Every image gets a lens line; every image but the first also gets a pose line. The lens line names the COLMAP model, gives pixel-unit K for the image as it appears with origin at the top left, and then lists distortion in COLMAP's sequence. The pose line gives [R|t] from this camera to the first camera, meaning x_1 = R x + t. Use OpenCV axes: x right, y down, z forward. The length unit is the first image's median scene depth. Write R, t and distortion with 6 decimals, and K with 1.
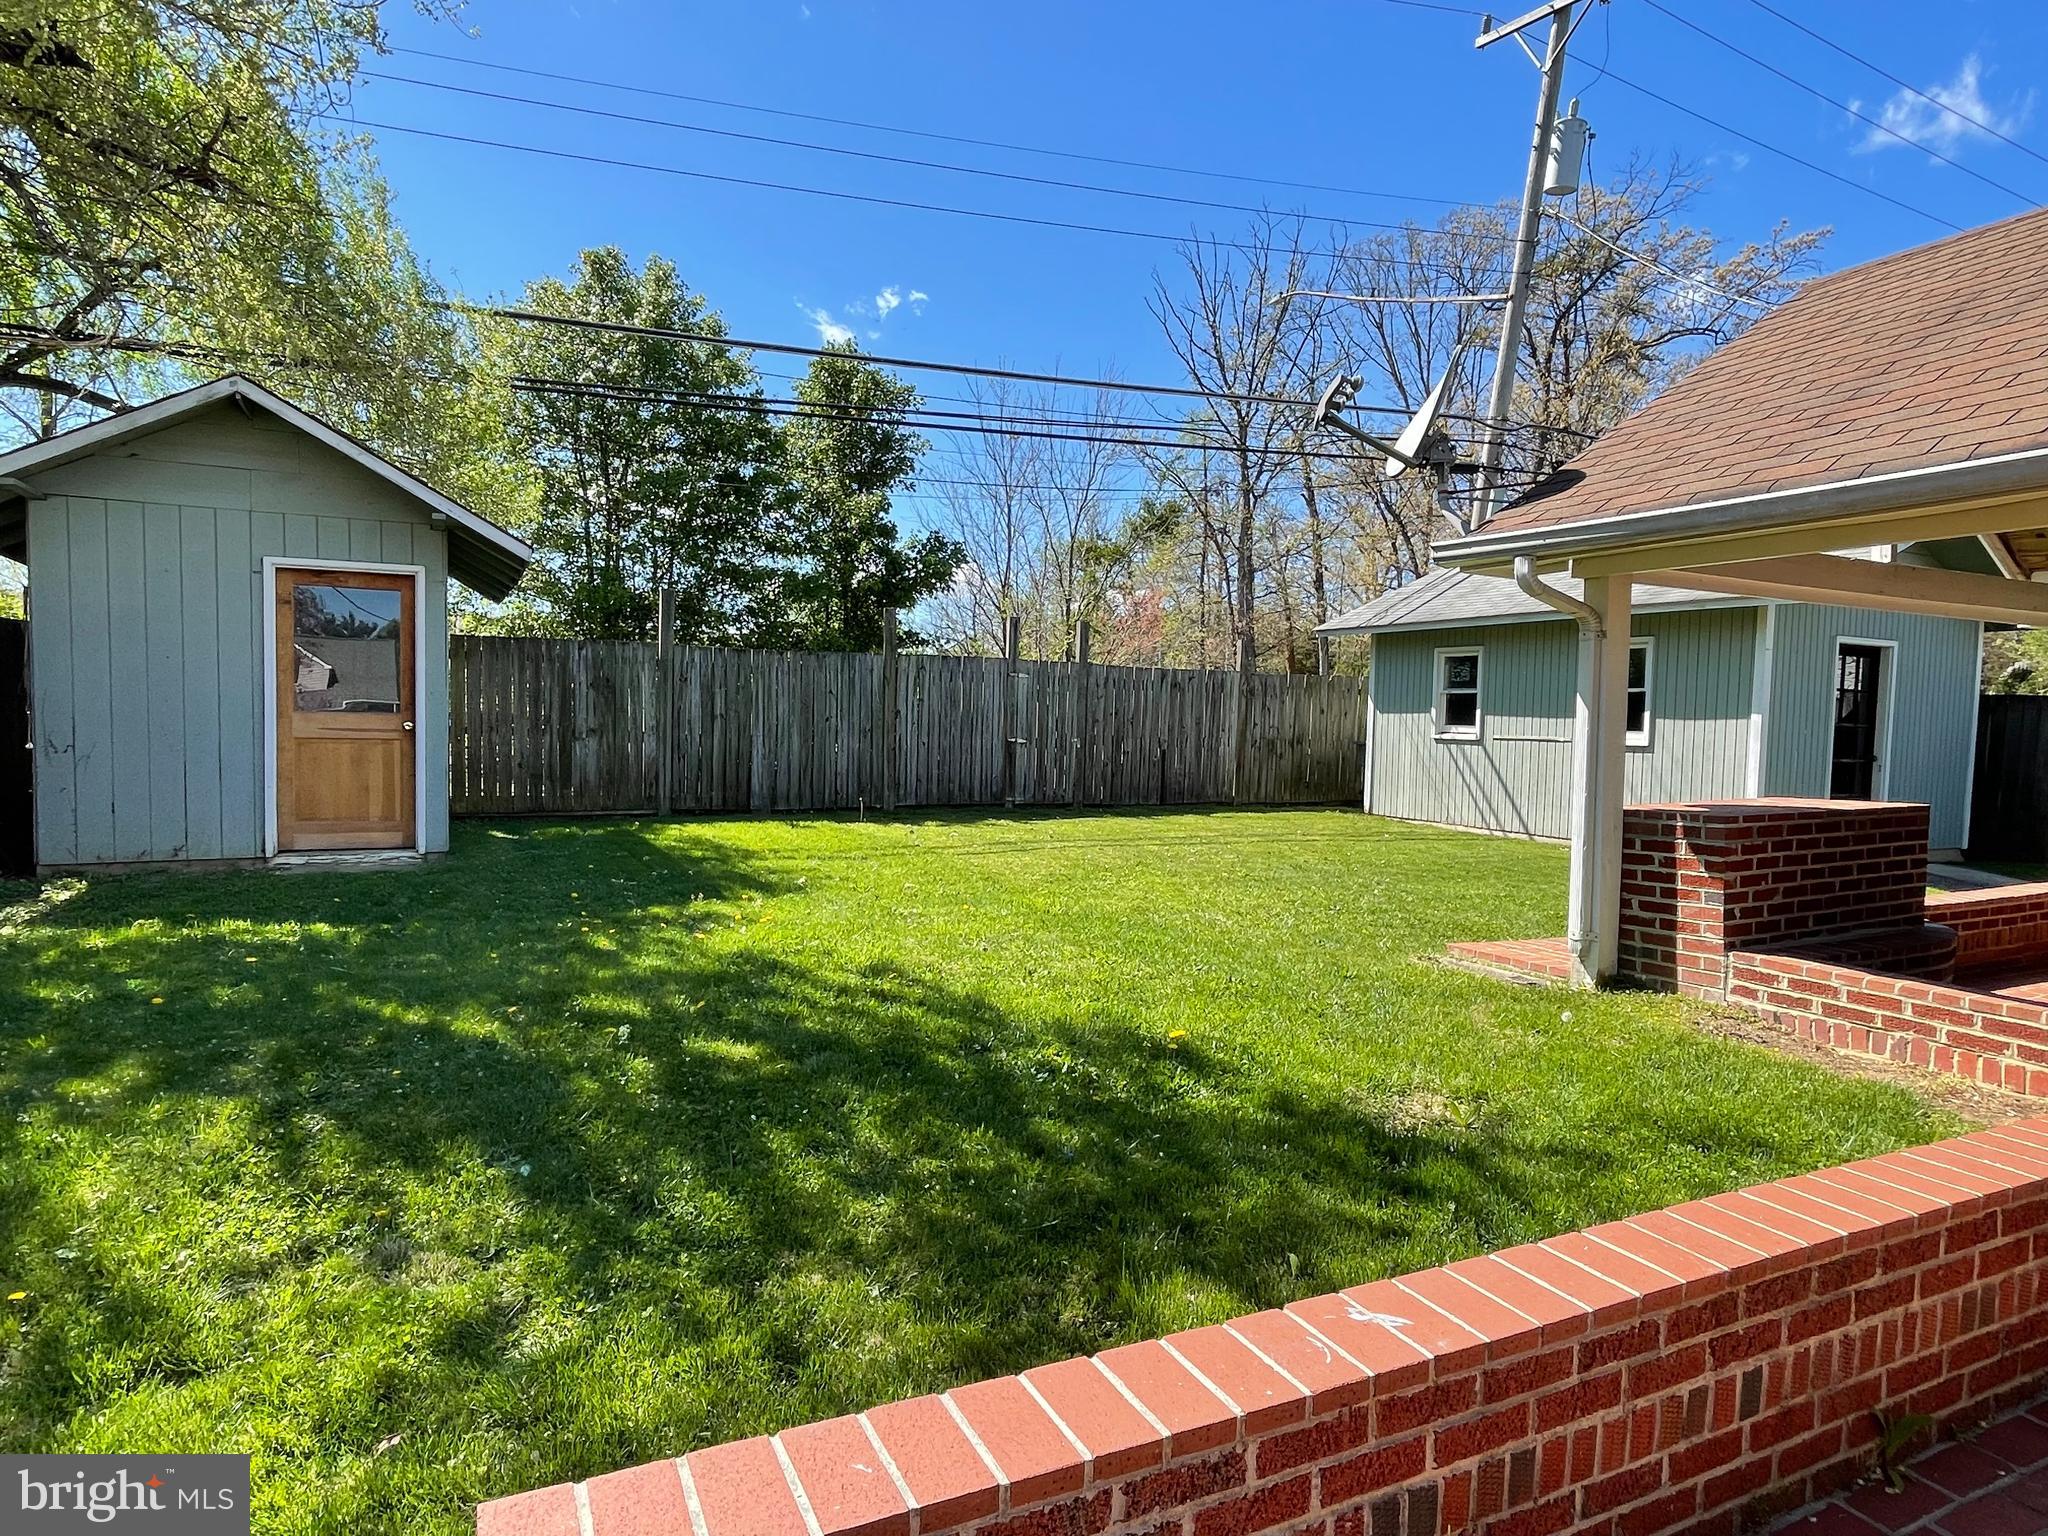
lens RADIAL K [[1135.8, 0, 1024.0], [0, 1135.8, 768.0], [0, 0, 1]] dist [-0.000795, 0.000818]
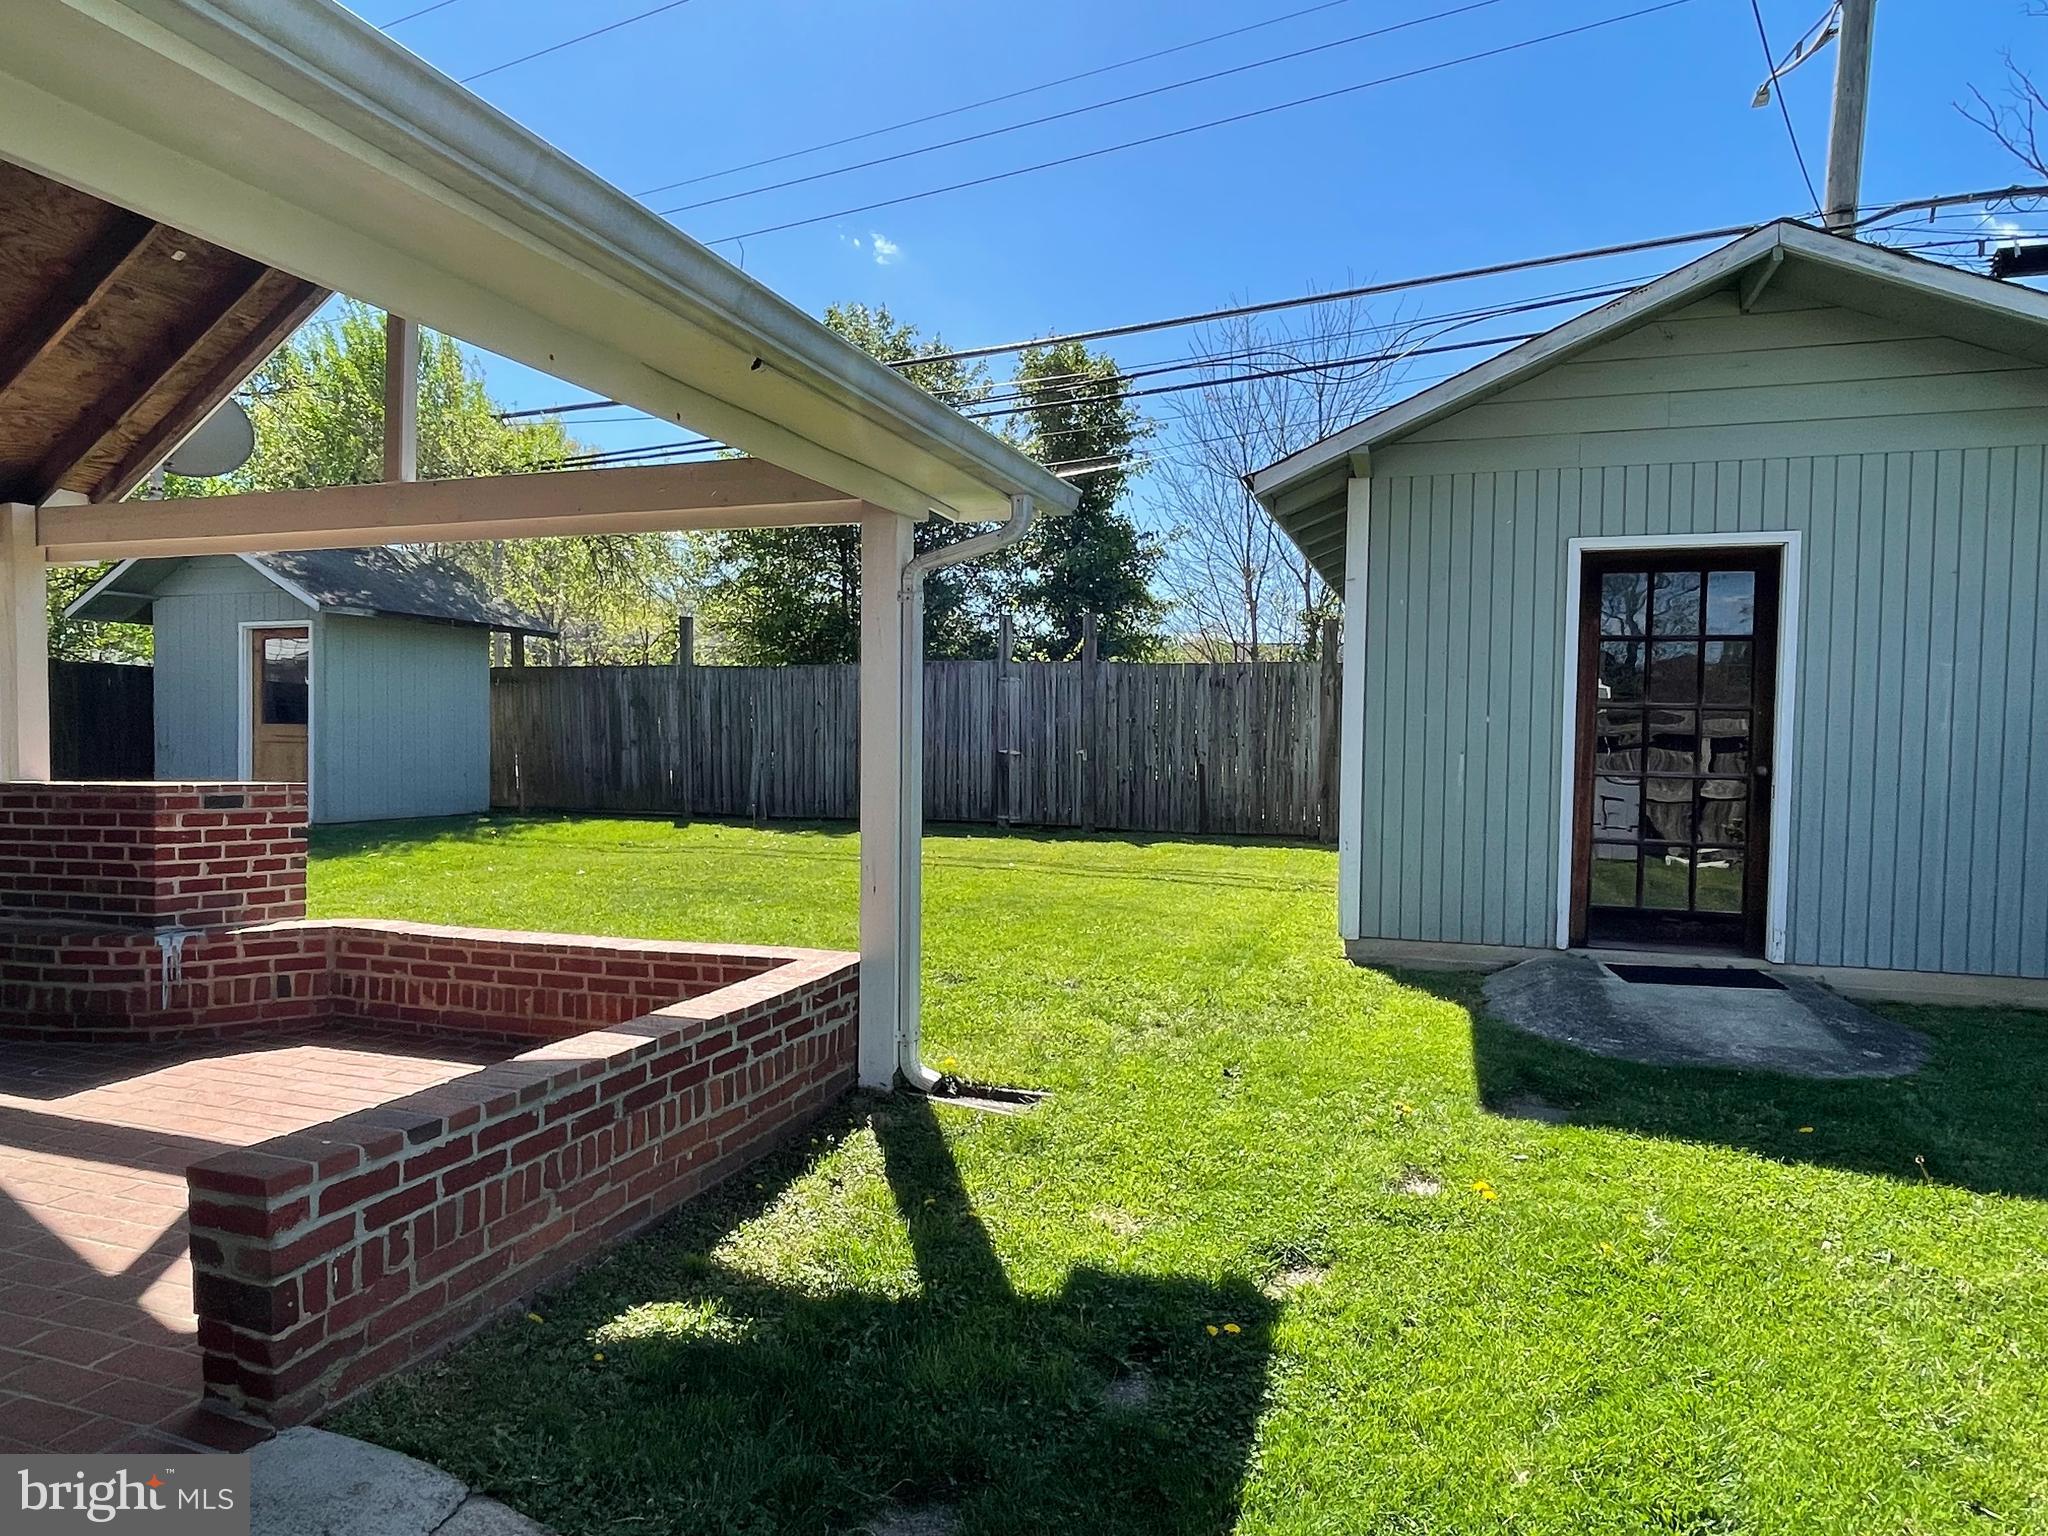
lens RADIAL K [[1281.6, 0, 1021.1], [0, 1281.6, 777.1], [0, 0, 1]] dist [-0.000524, -0.000662]
pose [[0.705105, 0.011514, -0.709010, 0.713113], [-0.028215, 0.999532, -0.011828, 0.007291], [0.708542, 0.028345, 0.705099, 0.293302]]
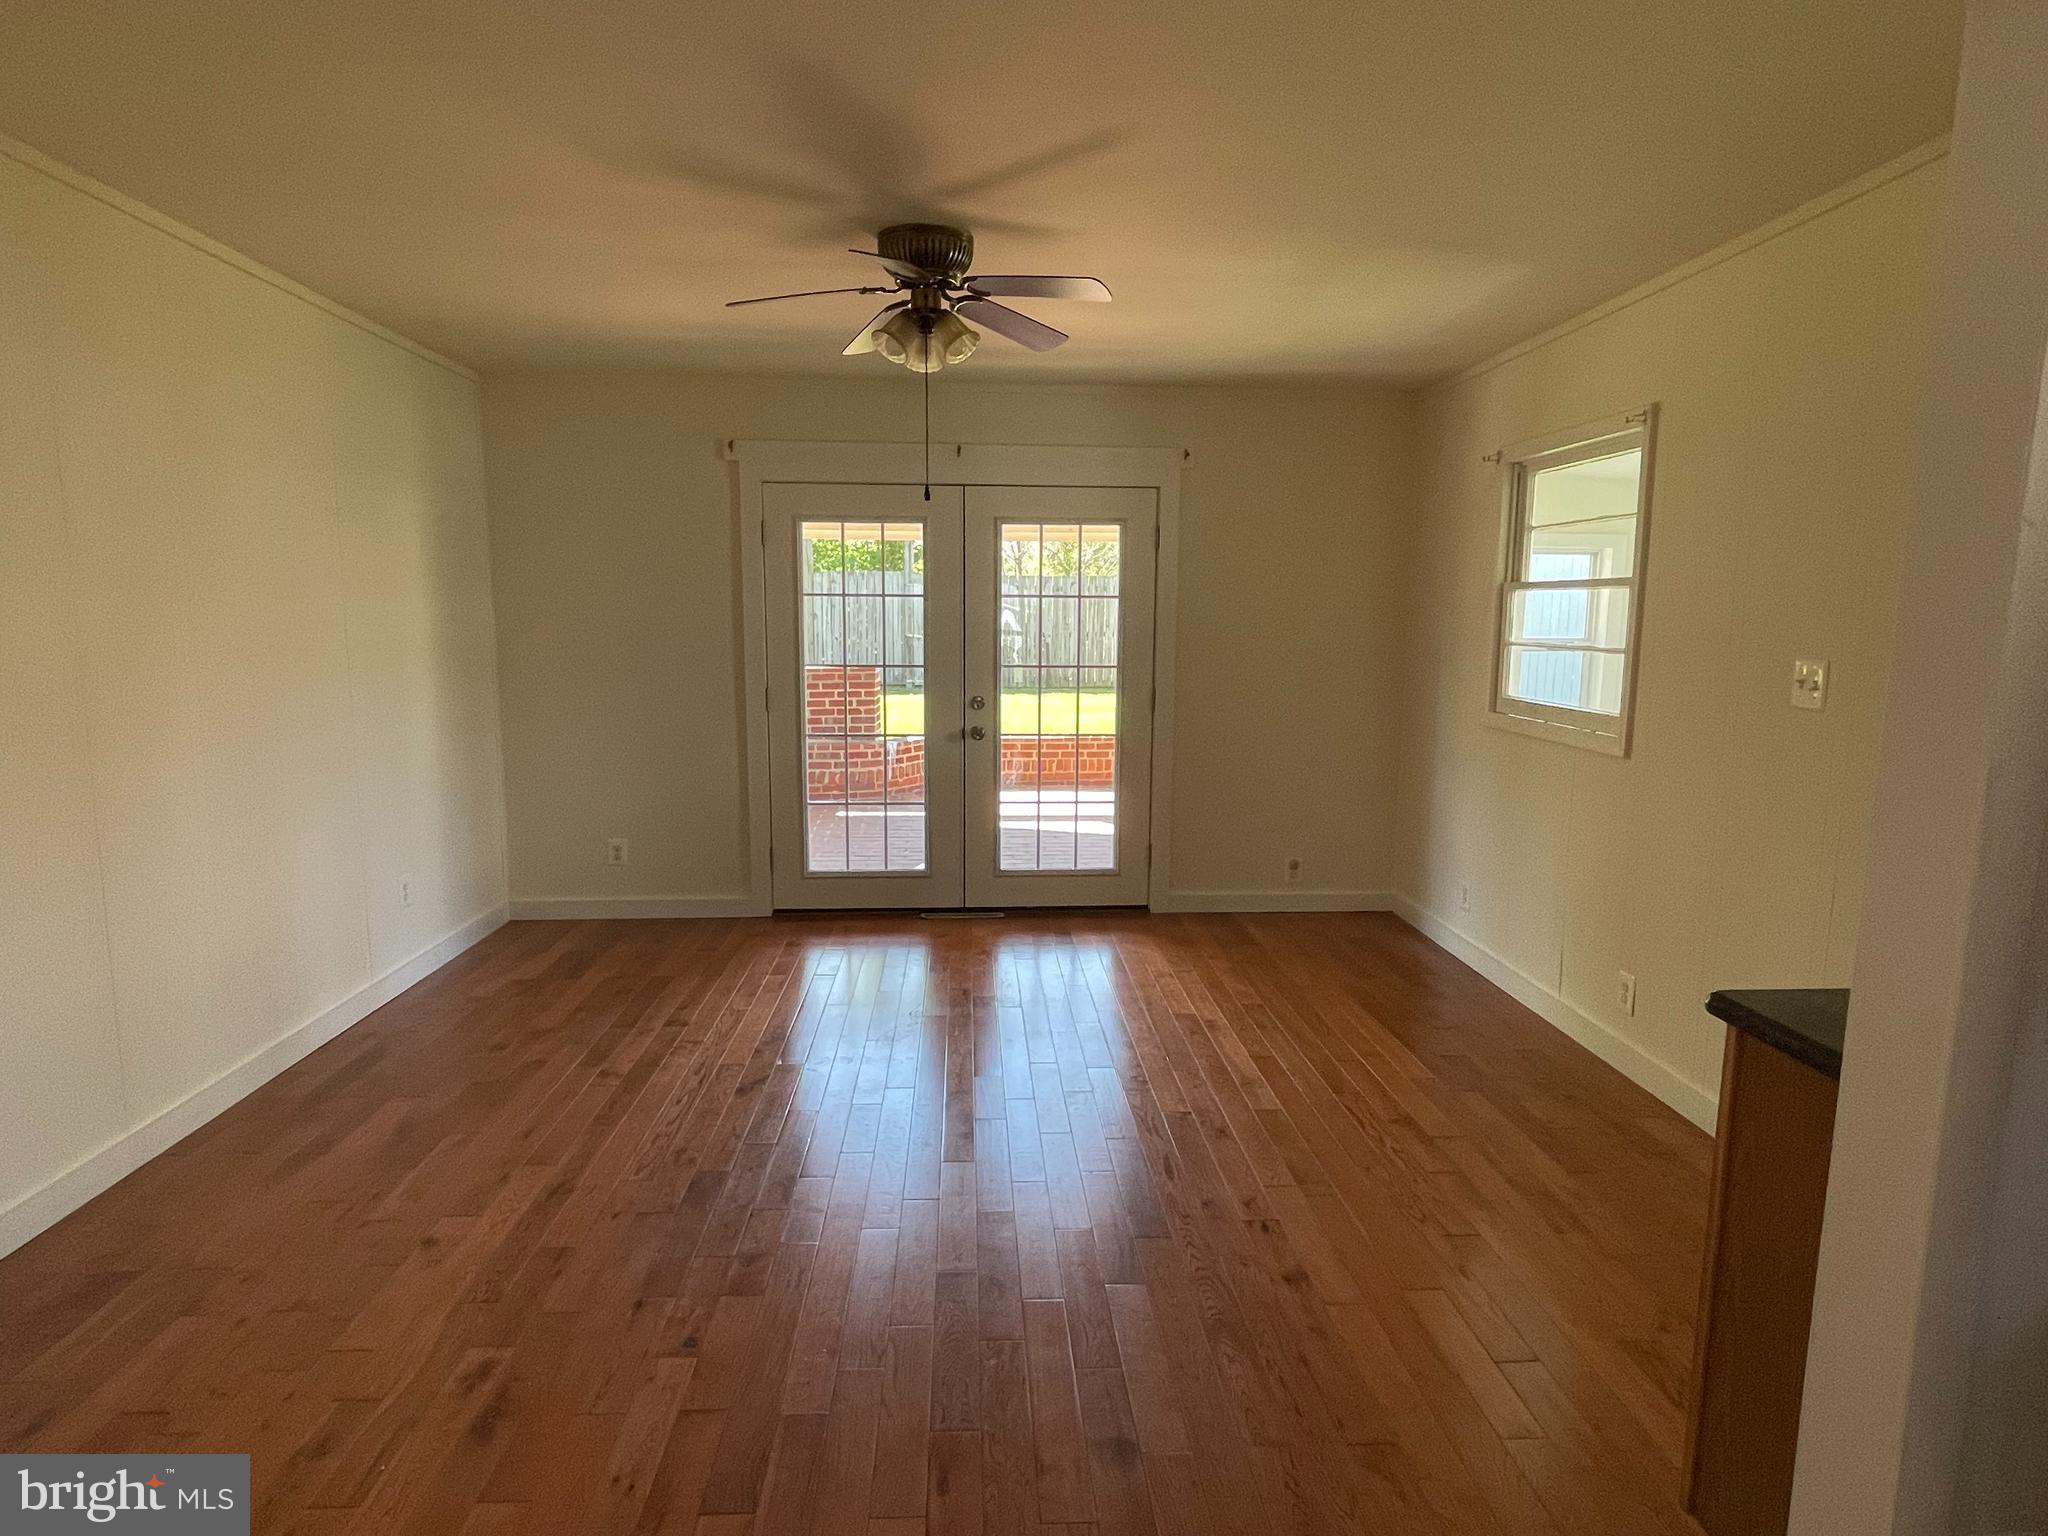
lens RADIAL K [[1135.8, 0, 1024.0], [0, 1135.8, 768.0], [0, 0, 1]] dist [-0.000795, 0.000818]
pose [[0.921700, 0.036577, -0.386175, 0.611467], [-0.002305, 0.996043, 0.088840, 0.011408], [0.387896, -0.080994, 0.918137, -0.151075]]
